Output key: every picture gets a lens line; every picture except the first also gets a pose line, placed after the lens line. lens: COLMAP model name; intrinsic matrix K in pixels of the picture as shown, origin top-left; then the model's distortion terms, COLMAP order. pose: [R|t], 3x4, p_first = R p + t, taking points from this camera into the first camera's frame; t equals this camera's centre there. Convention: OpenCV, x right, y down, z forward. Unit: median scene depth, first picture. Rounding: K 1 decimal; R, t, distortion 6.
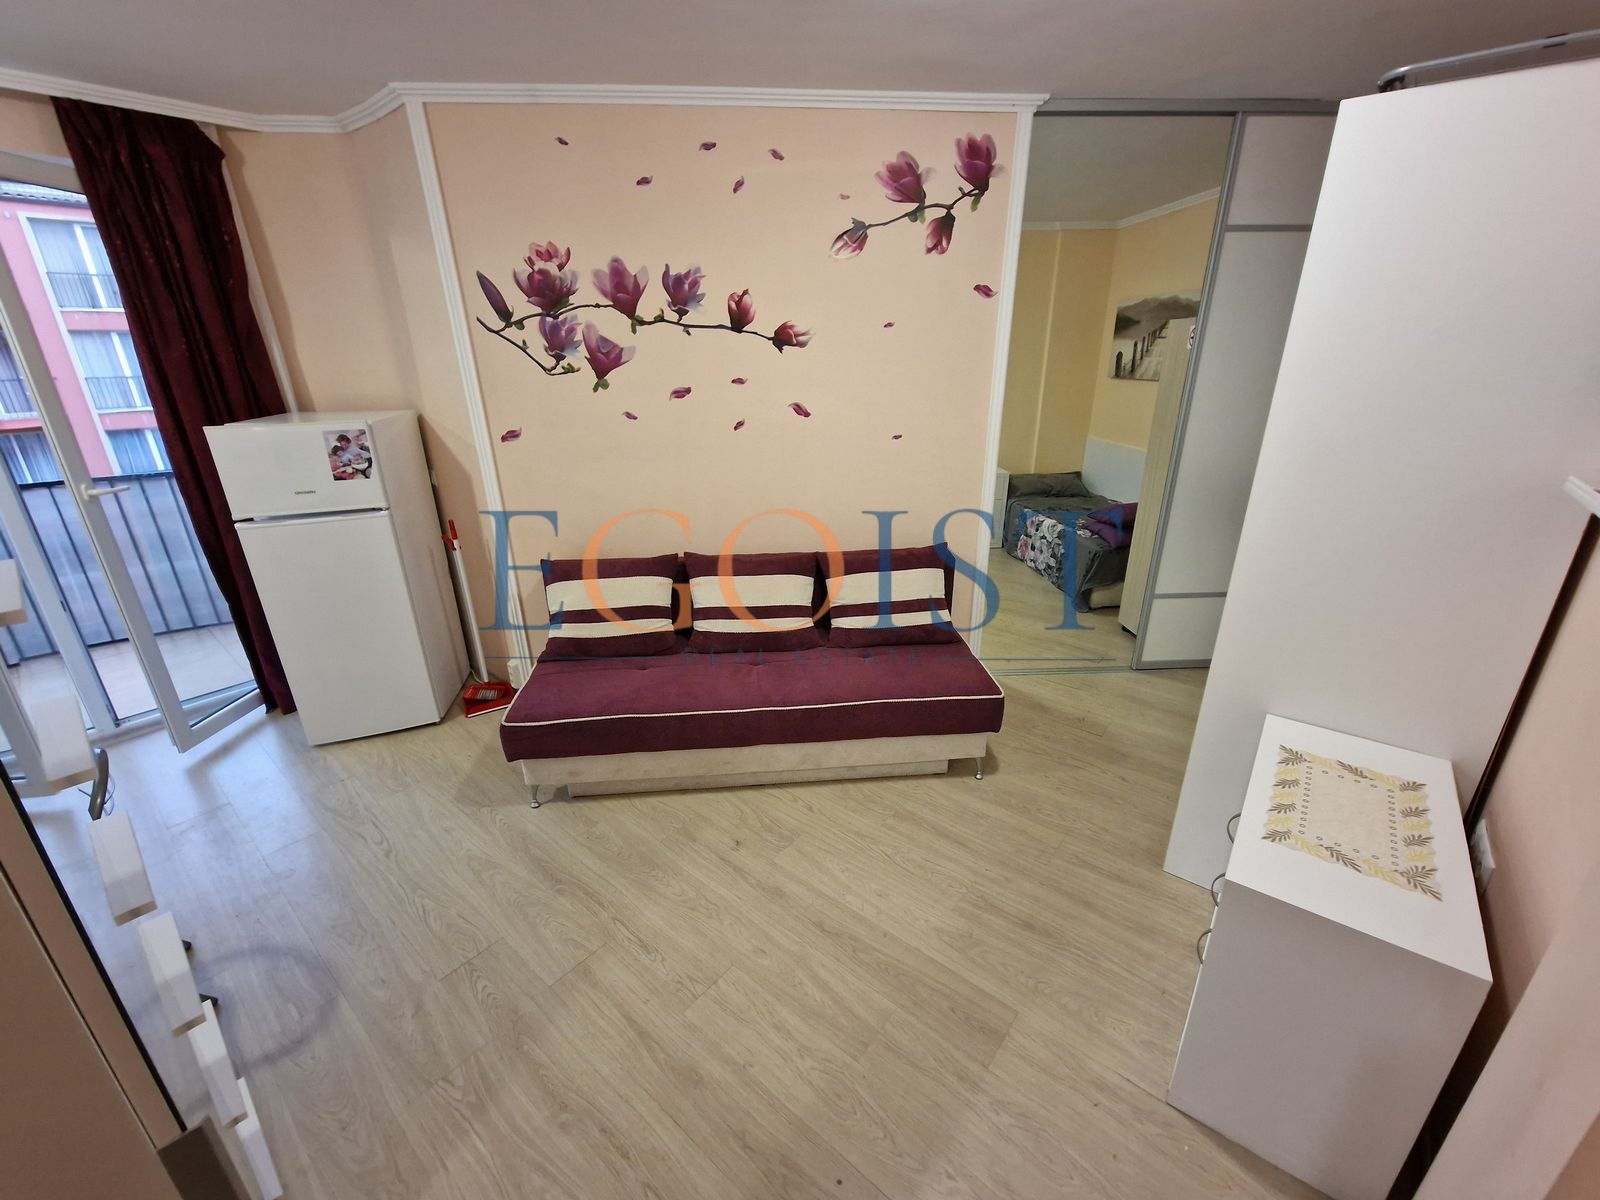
lens RADIAL K [[650.9, 0, 800.0], [0, 650.9, 600.0], [0, 0, 1]] dist [0.001043, -0.001902]
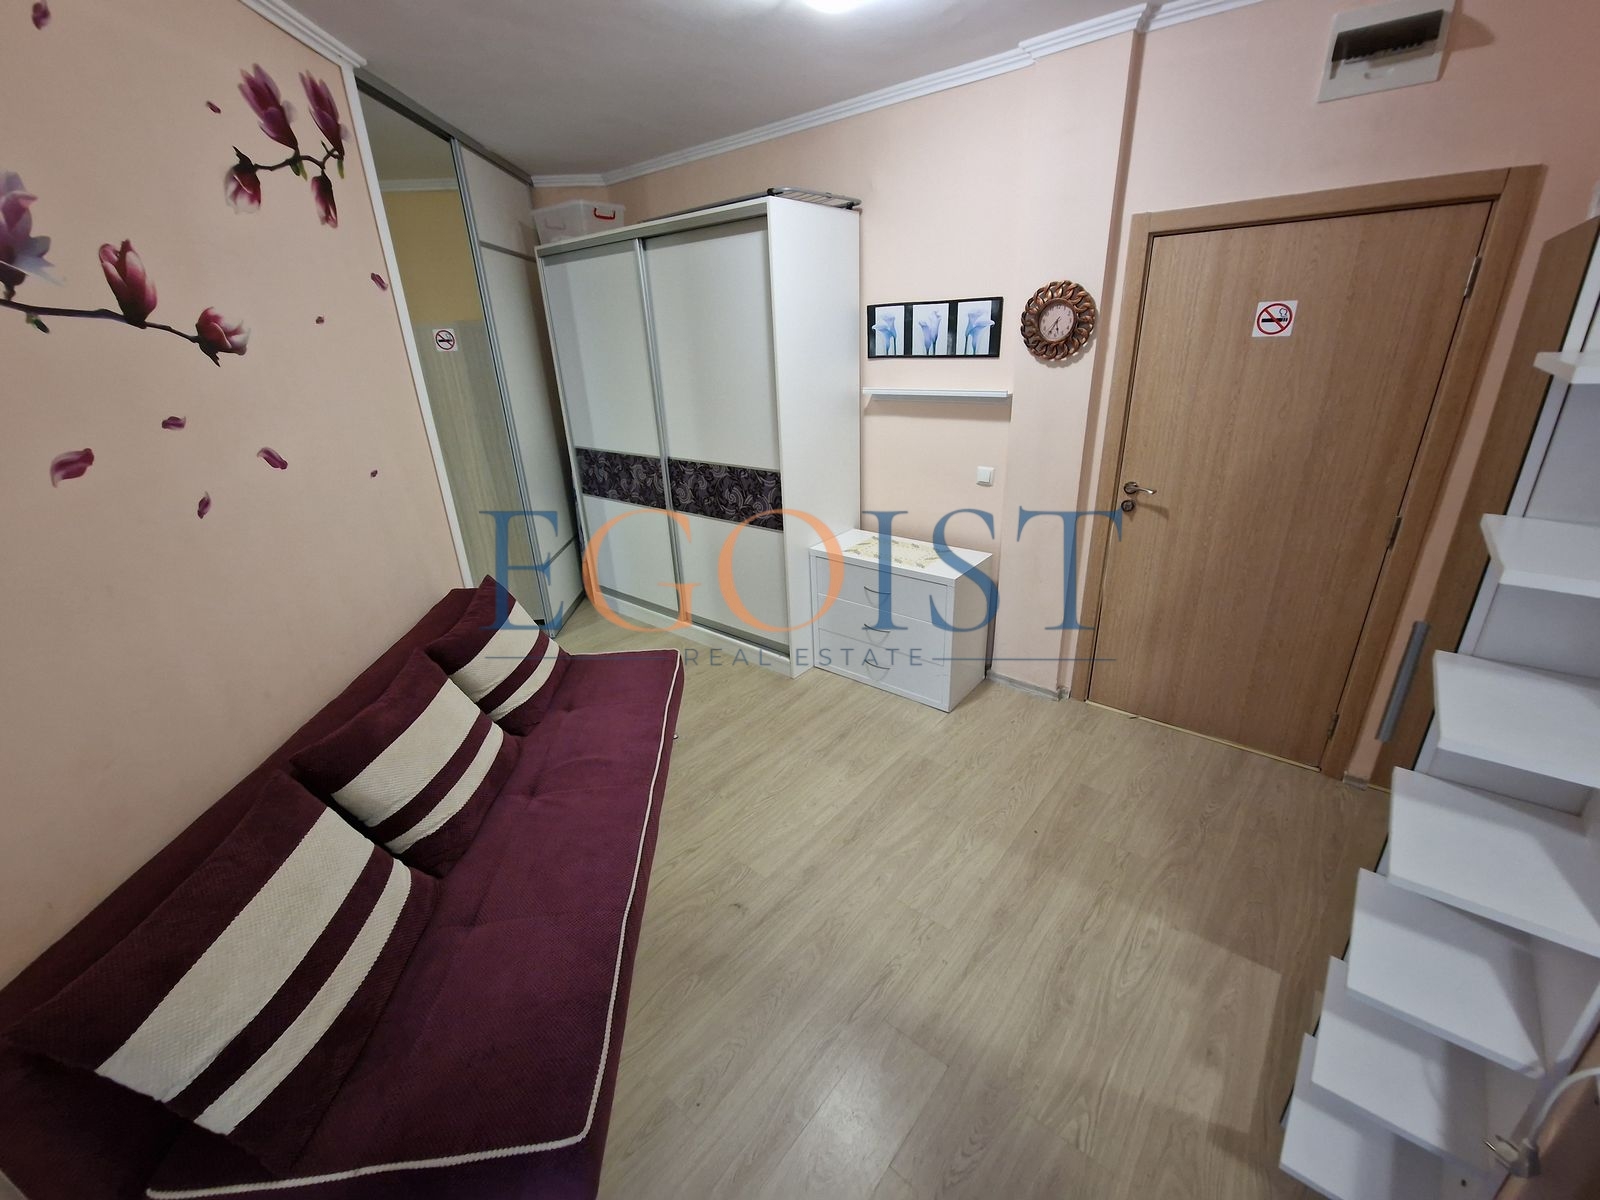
lens RADIAL K [[650.9, 0, 800.0], [0, 650.9, 600.0], [0, 0, 1]] dist [0.001043, -0.001902]
pose [[0.008902, -0.372342, 0.928053, -0.665582], [0.392947, 0.854732, 0.339155, -0.215871], [-0.919518, 0.361656, 0.153919, 0.569388]]
